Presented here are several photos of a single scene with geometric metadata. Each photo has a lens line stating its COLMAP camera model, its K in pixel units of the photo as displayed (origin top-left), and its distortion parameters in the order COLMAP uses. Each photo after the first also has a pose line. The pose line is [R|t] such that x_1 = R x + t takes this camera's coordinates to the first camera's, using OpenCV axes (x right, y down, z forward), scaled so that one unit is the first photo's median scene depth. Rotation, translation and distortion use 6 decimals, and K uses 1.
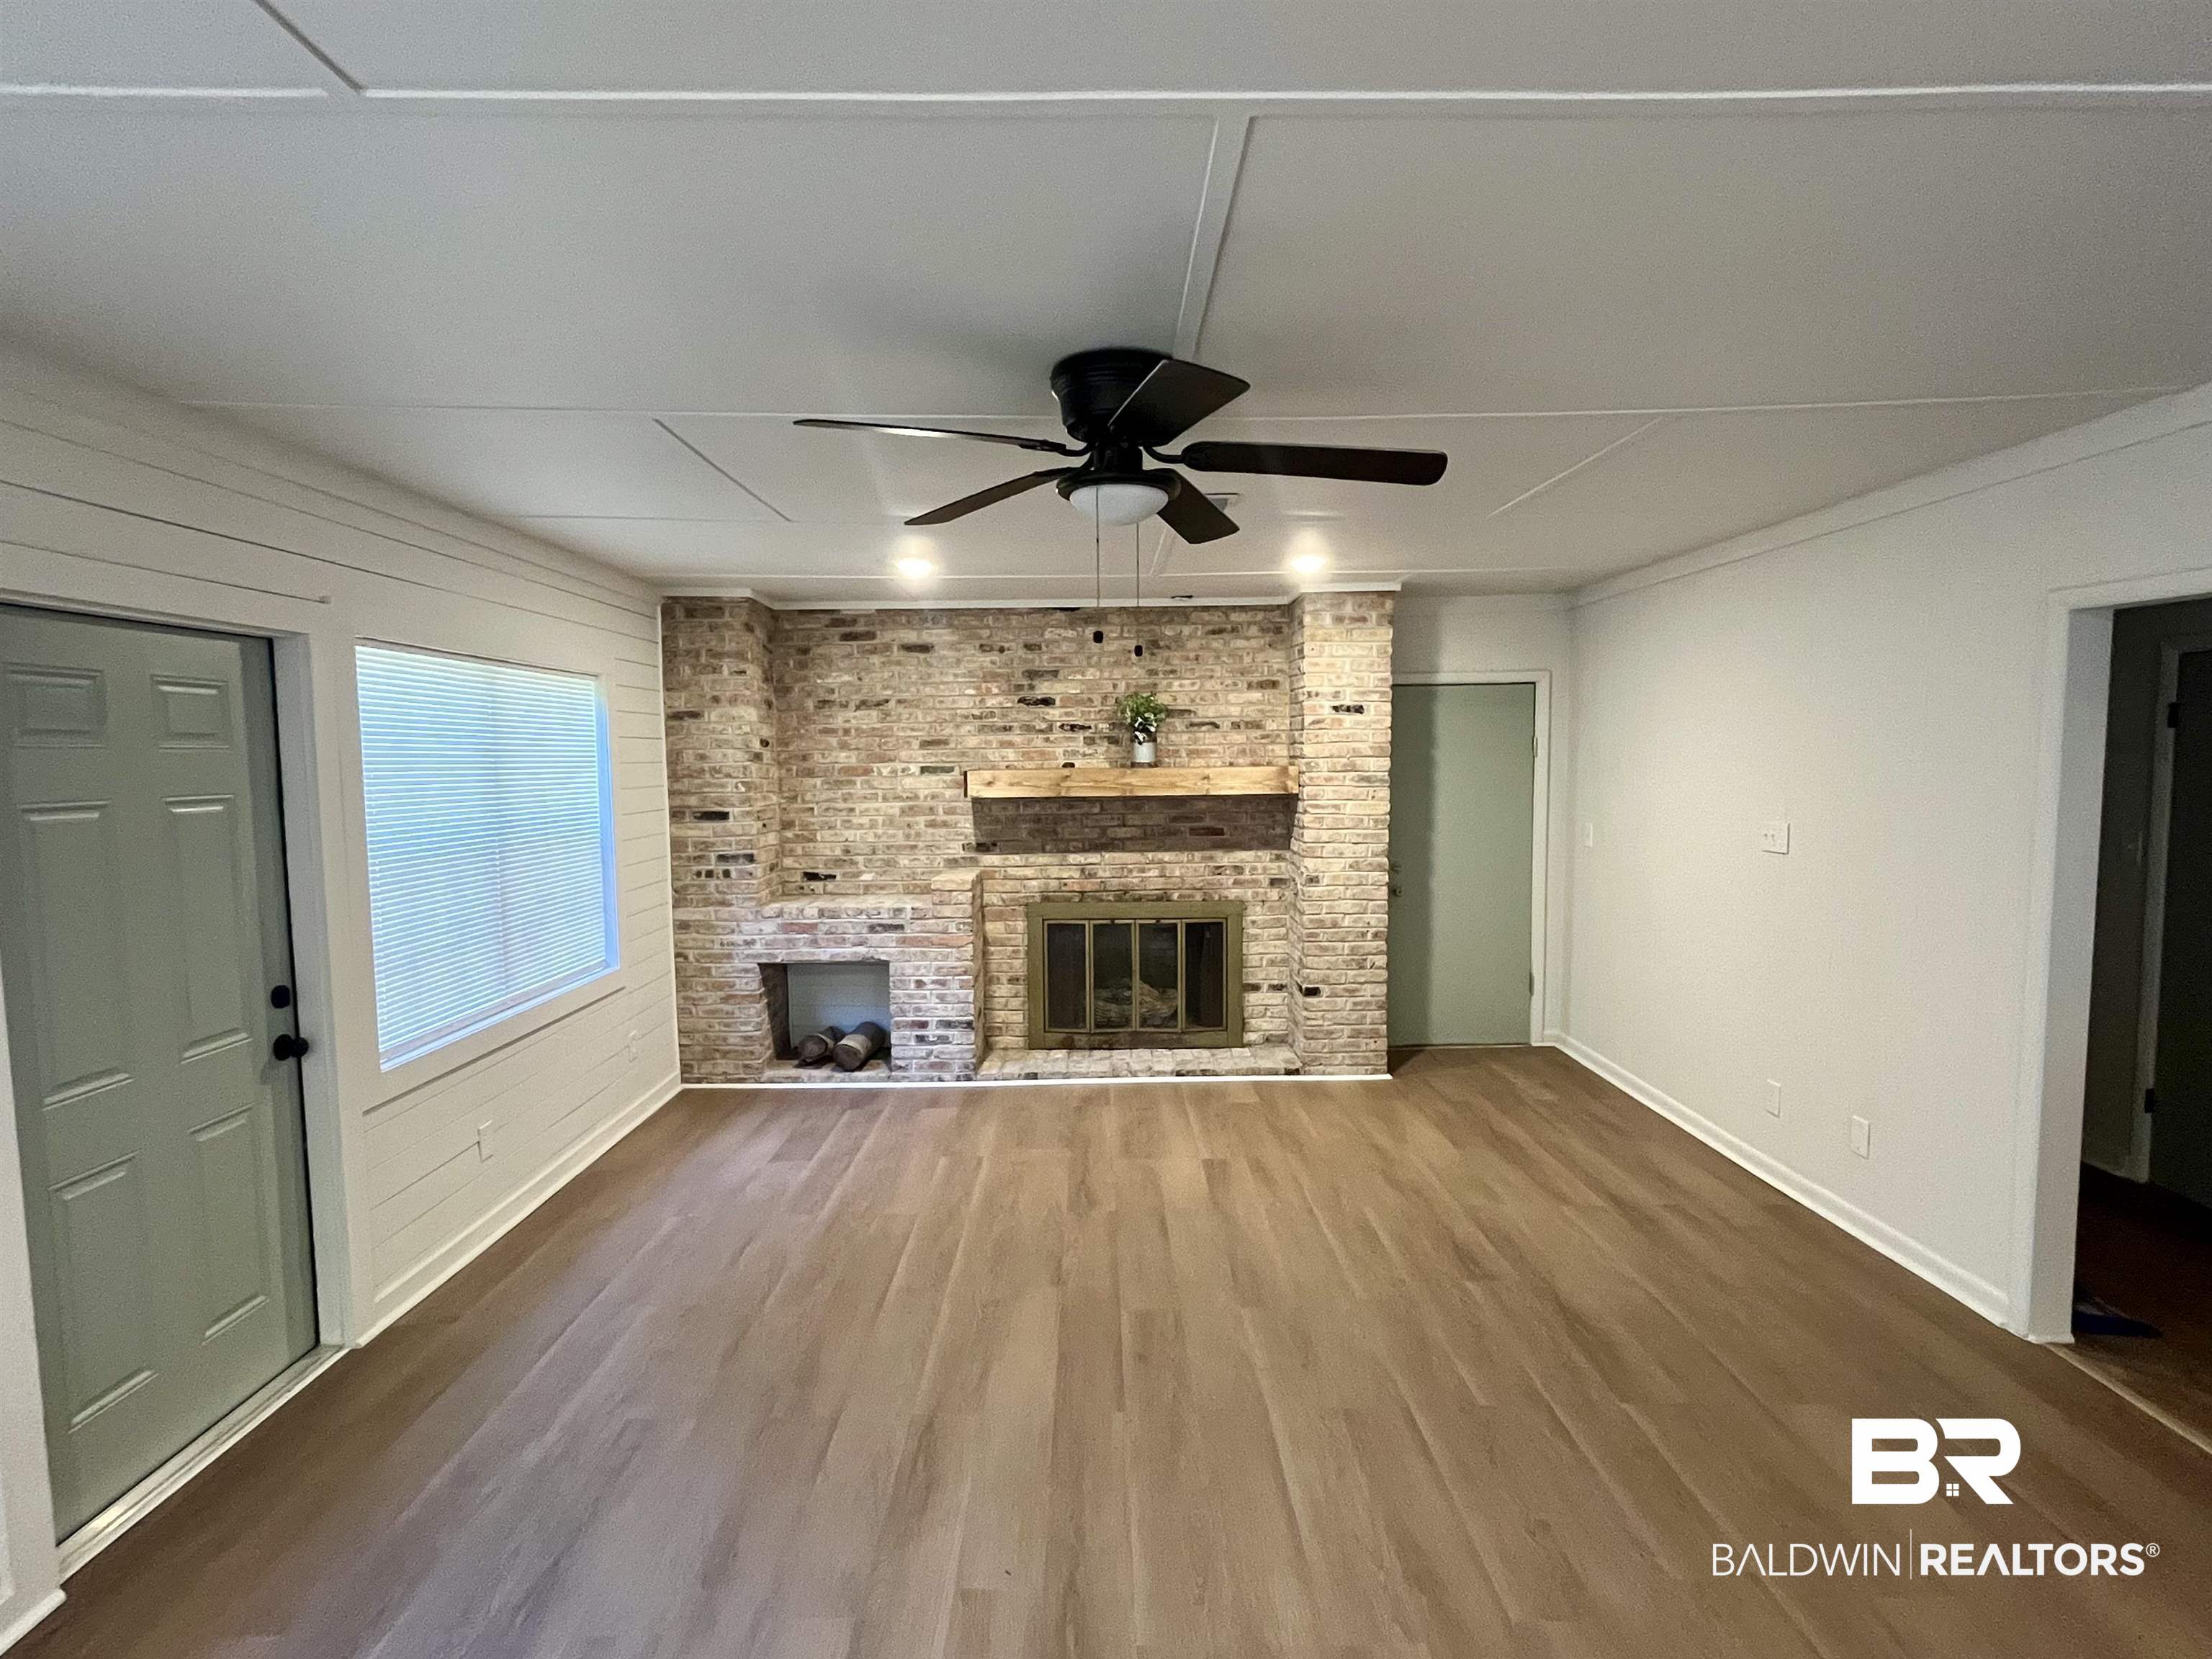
lens RADIAL K [[1075.0, 0, 1104.4], [0, 1075.0, 830.7], [0, 0, 1]] dist [-0.000394, -0.000664]
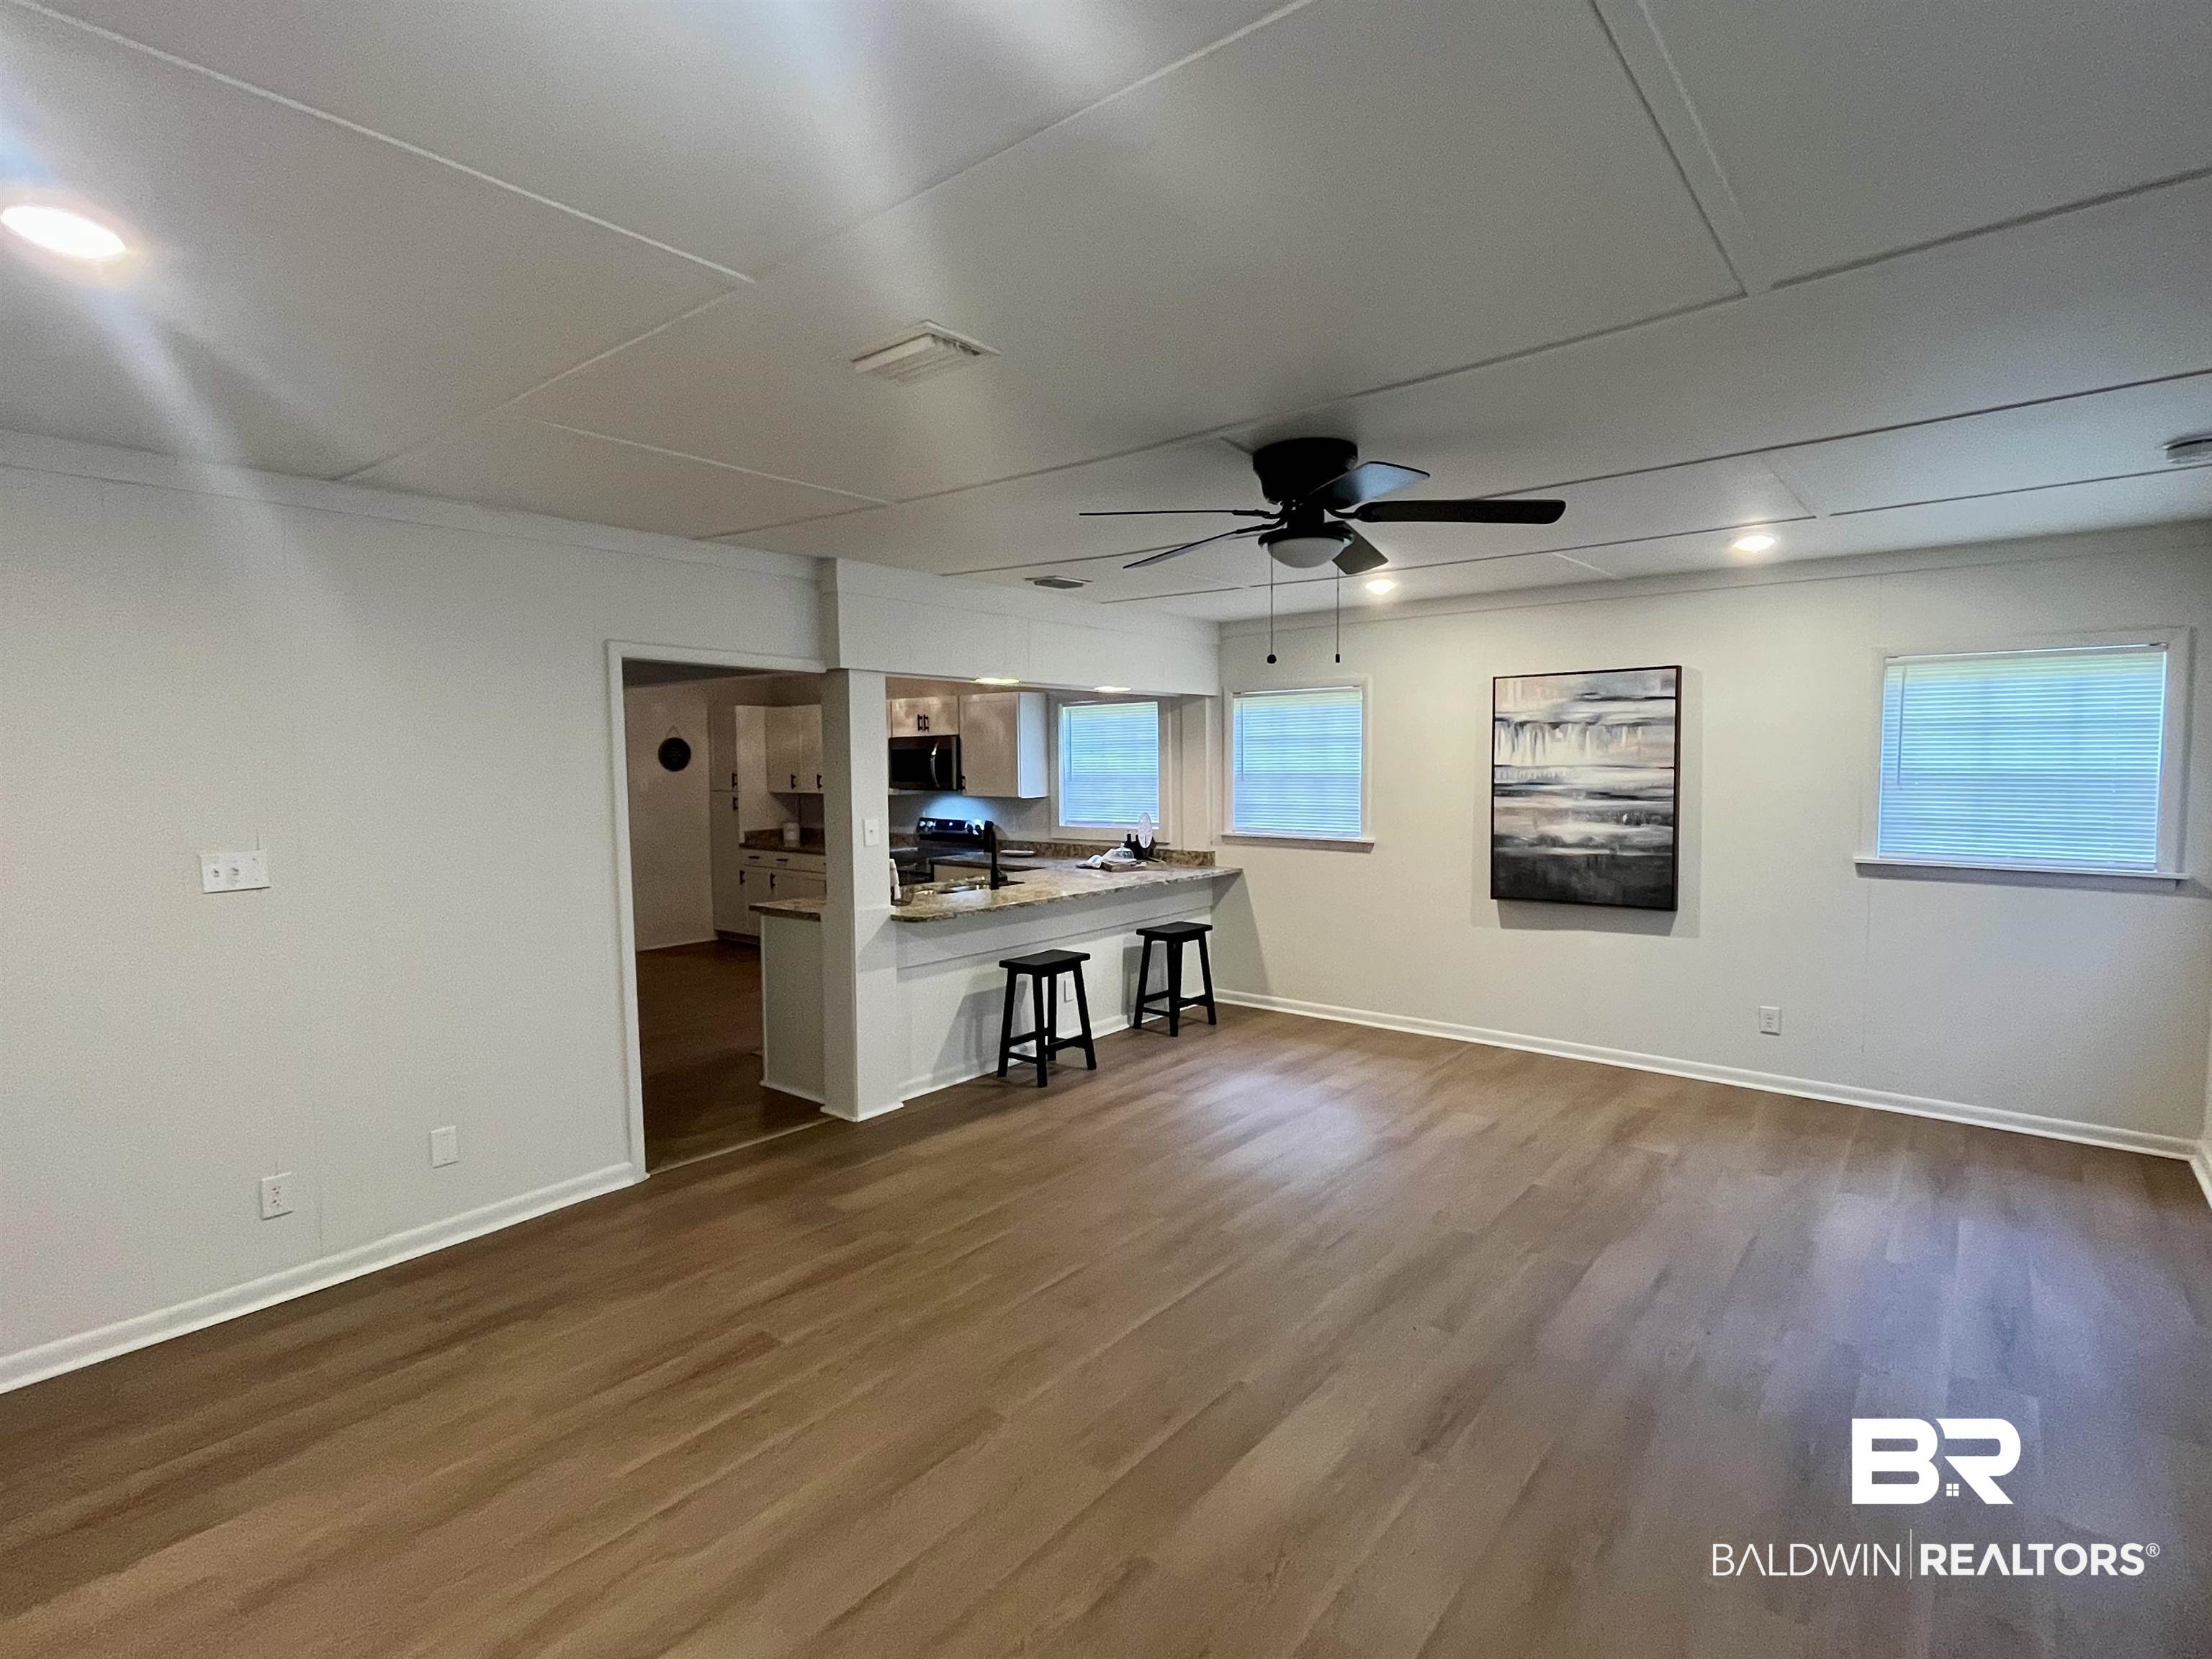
lens RADIAL K [[1075.0, 0, 1107.1], [0, 1075.0, 828.1], [0, 0, 1]] dist [-0.000394, -0.000664]
pose [[-0.765513, -0.026085, 0.642892, -0.268117], [0.064125, 0.991110, 0.116570, -0.056098], [-0.640217, 0.130462, -0.757035, 0.900771]]
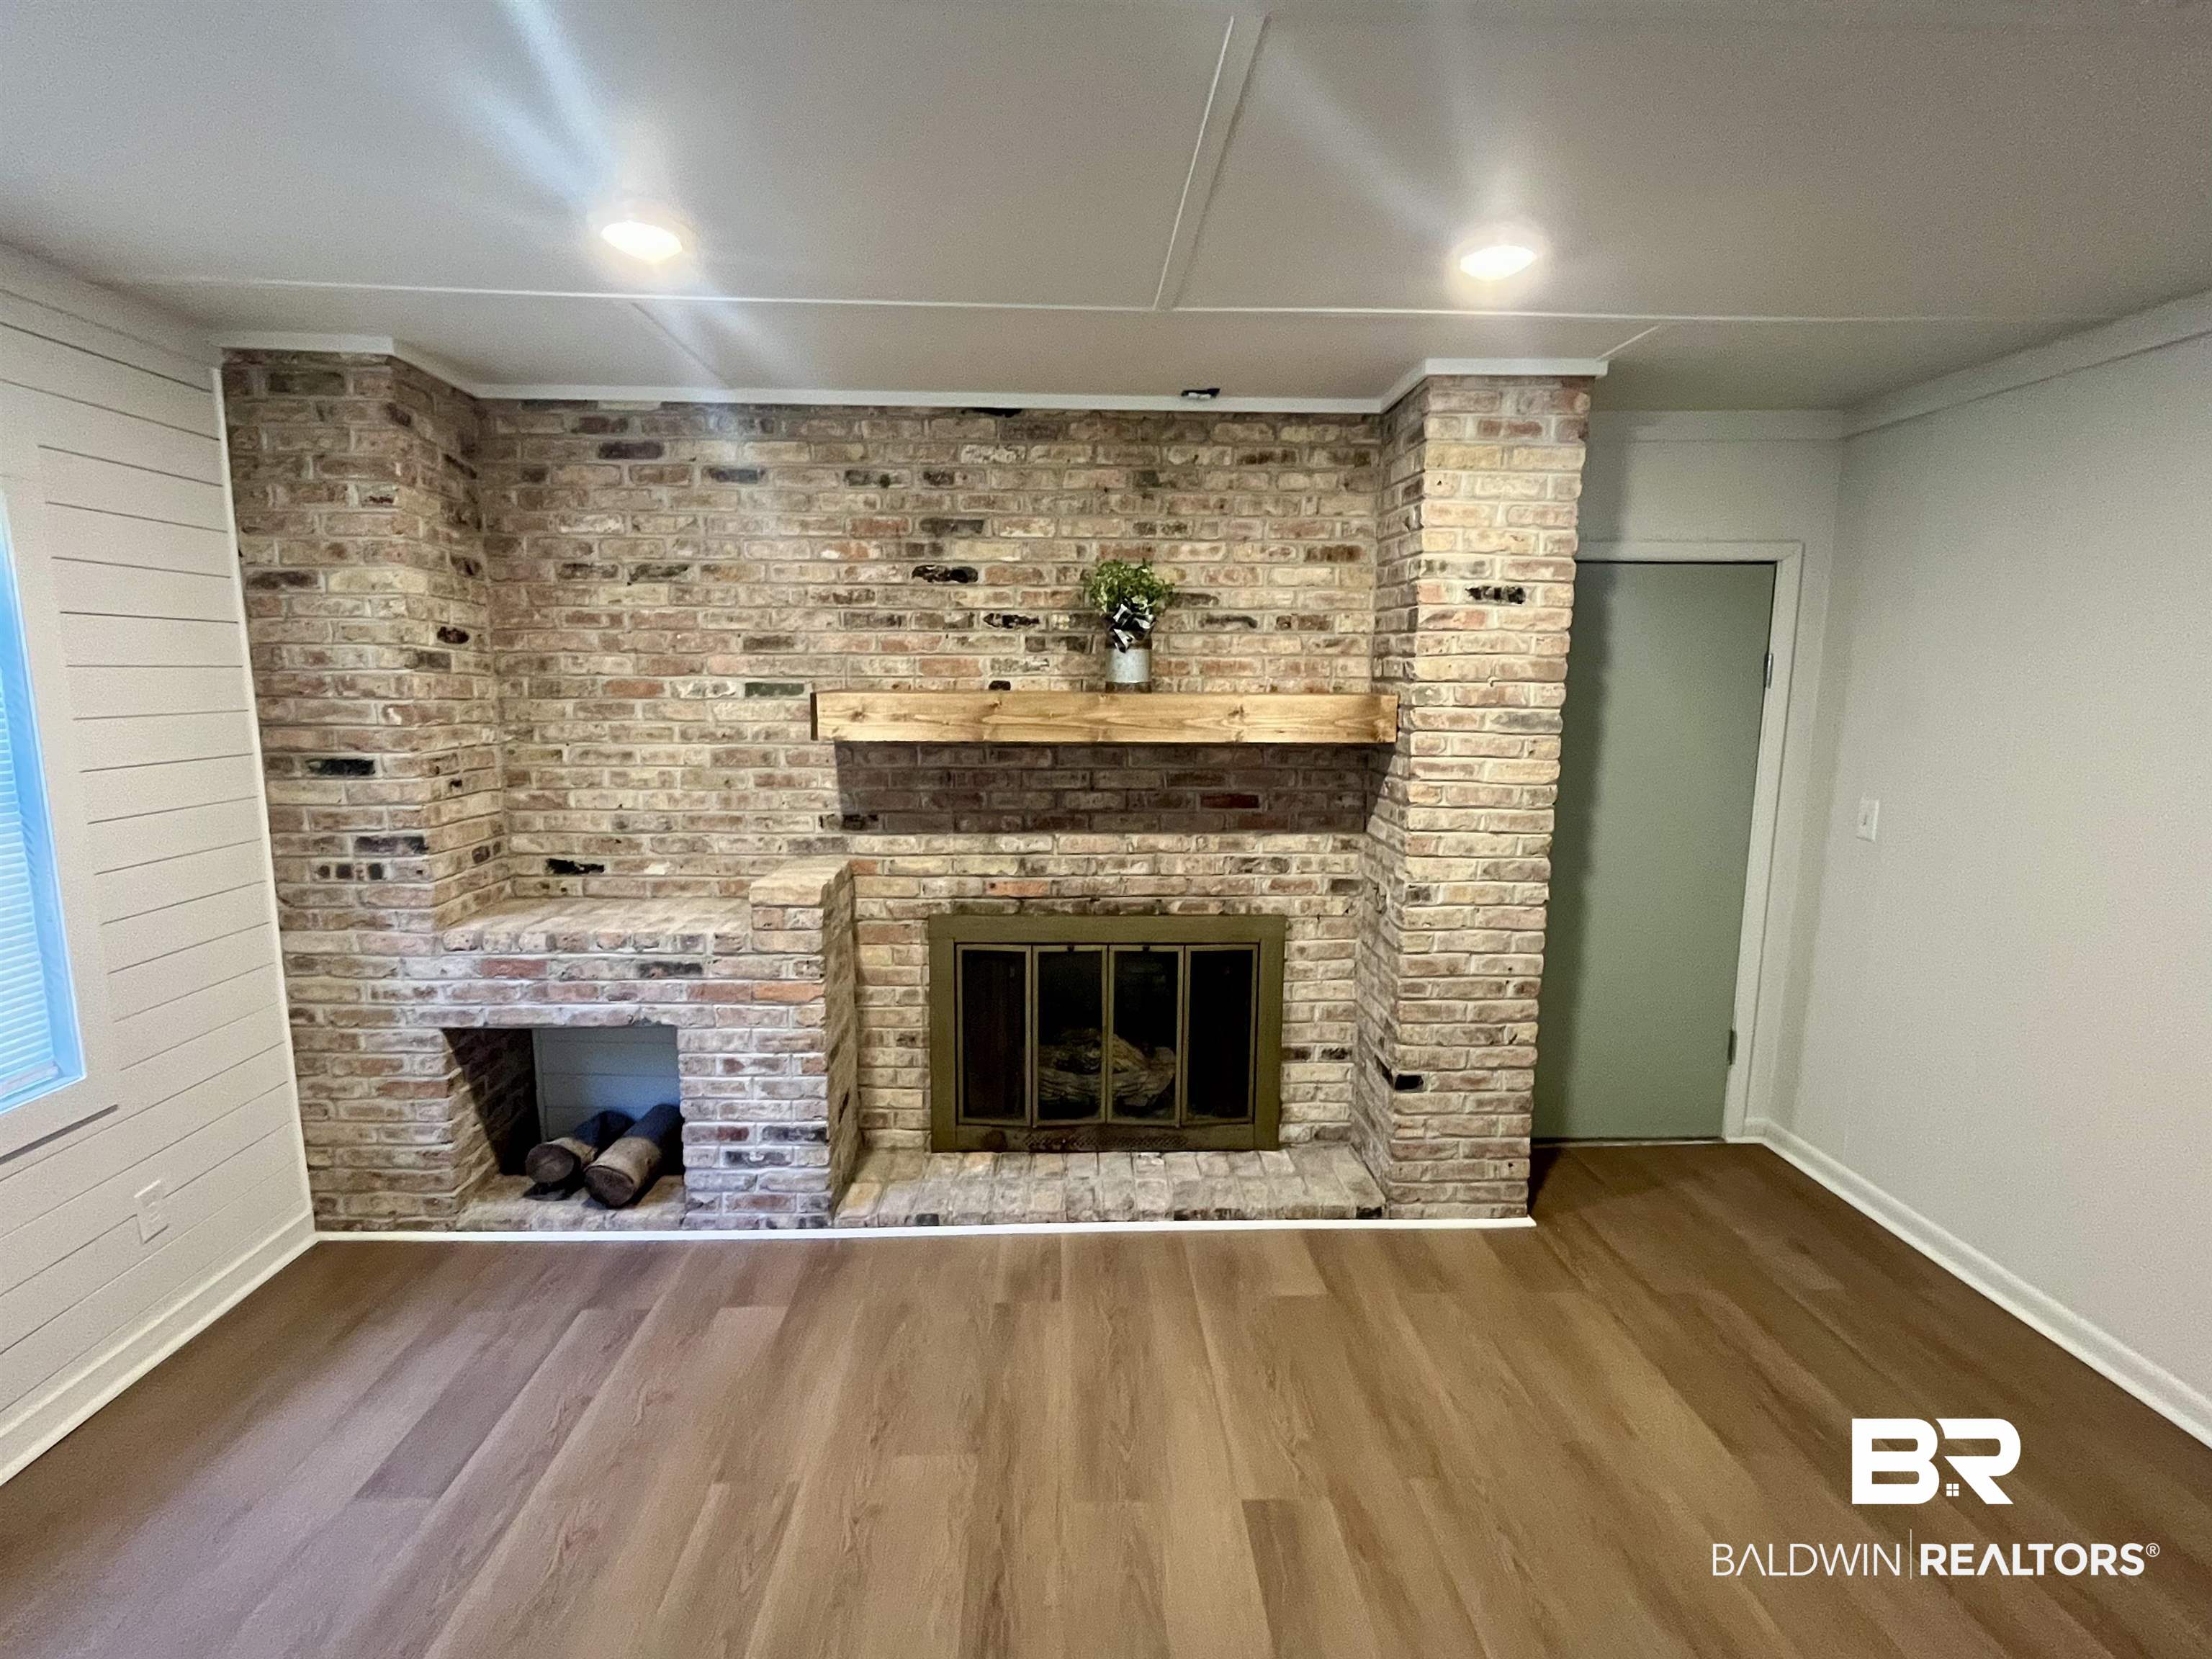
lens RADIAL K [[1075.0, 0, 1103.5], [0, 1075.0, 829.6], [0, 0, 1]] dist [-0.000394, -0.000664]
pose [[0.999296, 0.014002, 0.034798, 0.004344], [-0.016573, 0.997067, 0.074722, -0.028798], [-0.033650, -0.075246, 0.996597, 0.428972]]
